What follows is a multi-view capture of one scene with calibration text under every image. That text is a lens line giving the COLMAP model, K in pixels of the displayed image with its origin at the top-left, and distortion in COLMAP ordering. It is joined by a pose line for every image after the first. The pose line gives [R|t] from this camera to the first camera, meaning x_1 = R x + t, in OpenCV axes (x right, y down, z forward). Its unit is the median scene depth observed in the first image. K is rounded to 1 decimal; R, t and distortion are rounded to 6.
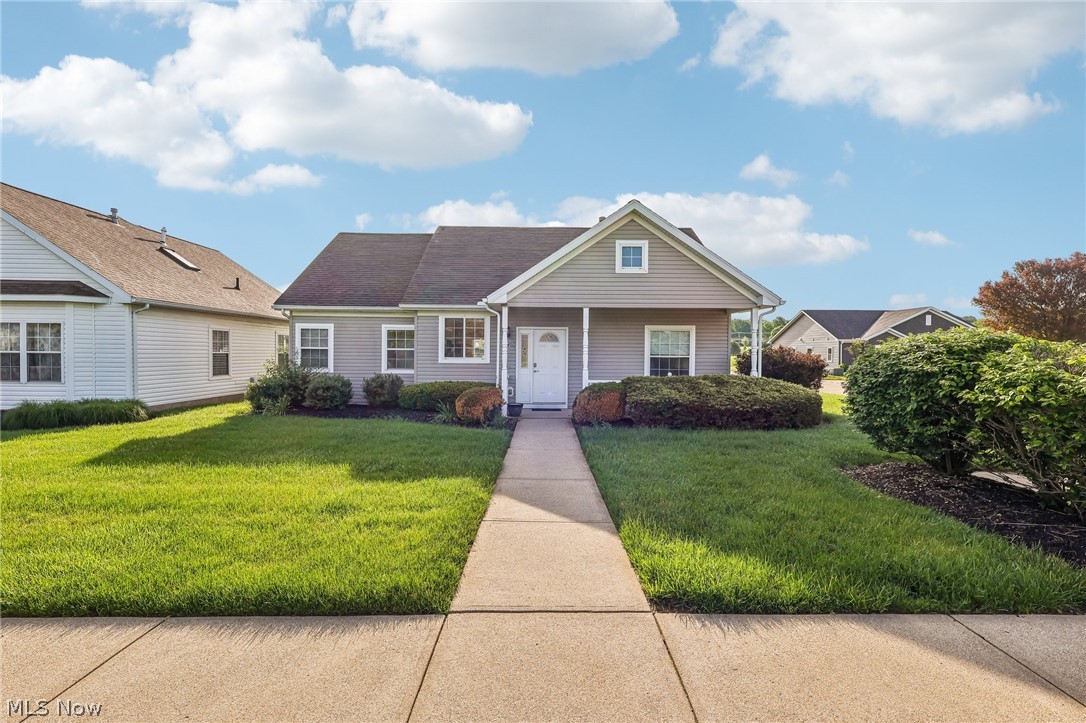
lens RADIAL K [[502.5, 0, 541.8], [0, 502.5, 360.0], [0, 0, 1]] dist [-0.001134, -0.000024]
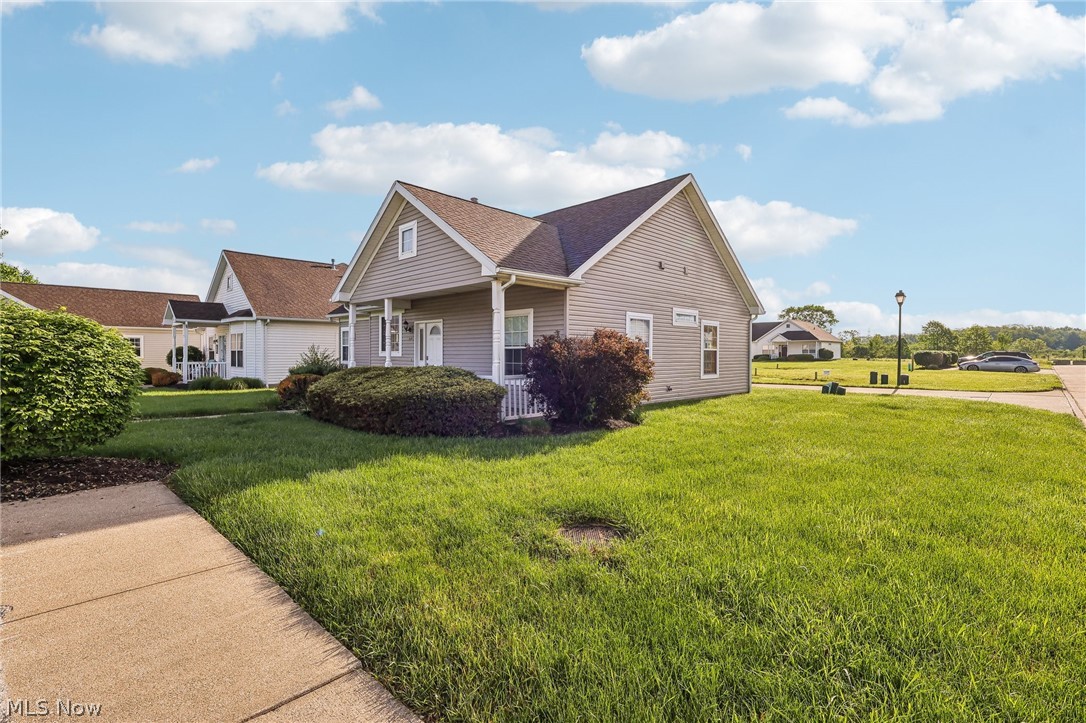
lens RADIAL K [[502.5, 0, 541.8], [0, 502.5, 360.0], [0, 0, 1]] dist [-0.001134, -0.000024]
pose [[0.709481, 0.000489, -0.704725, 0.889242], [-0.006709, 0.999959, -0.006060, 0.019546], [0.704693, 0.009028, 0.709455, 0.445082]]
